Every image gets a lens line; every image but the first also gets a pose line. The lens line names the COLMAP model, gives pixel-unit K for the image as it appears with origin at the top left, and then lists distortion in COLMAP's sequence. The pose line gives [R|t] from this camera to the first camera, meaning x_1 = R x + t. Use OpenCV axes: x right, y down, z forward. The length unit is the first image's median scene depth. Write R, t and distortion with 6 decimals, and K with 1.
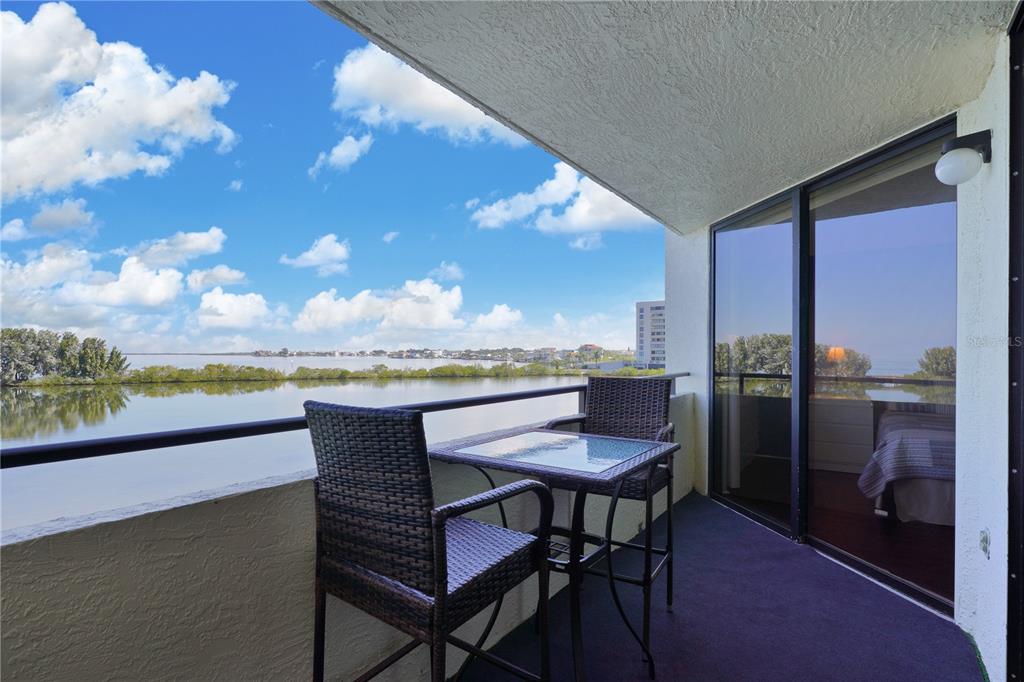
lens RADIAL K [[500.0, 0, 514.1], [0, 500.0, 342.4], [0, 0, 1]] dist [-0.000213, 0.000805]
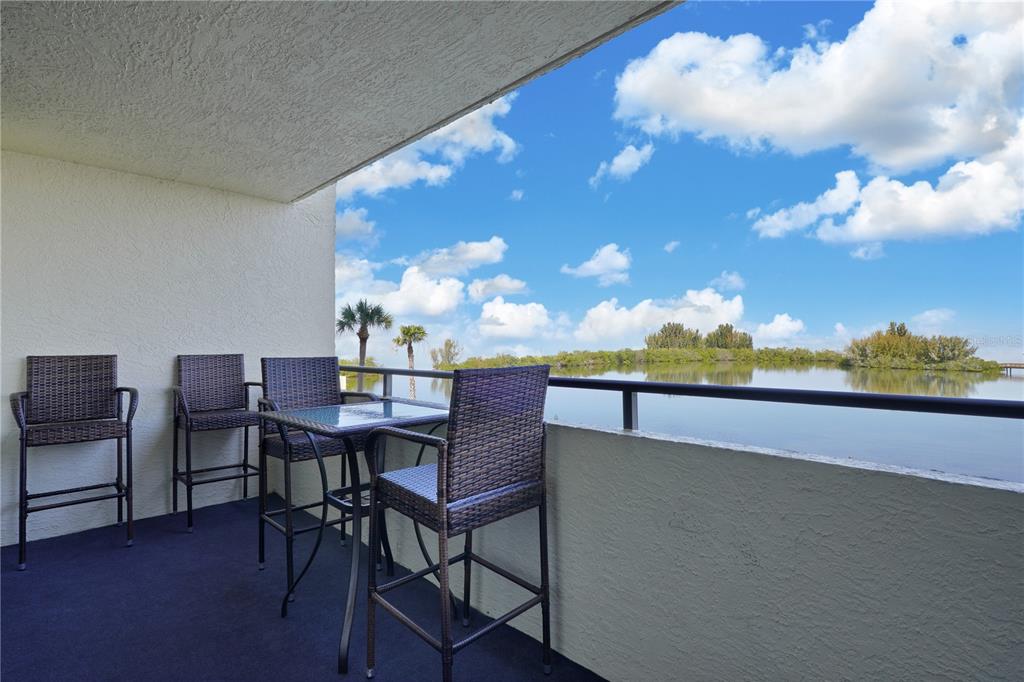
lens RADIAL K [[500.0, 0, 507.3], [0, 500.0, 344.3], [0, 0, 1]] dist [-0.000213, 0.000805]
pose [[1.000000, -0.000146, 0.000911, -0.576598], [0.000145, 1.000000, 0.000194, -0.015600], [-0.000911, -0.000194, 1.000000, 0.000152]]
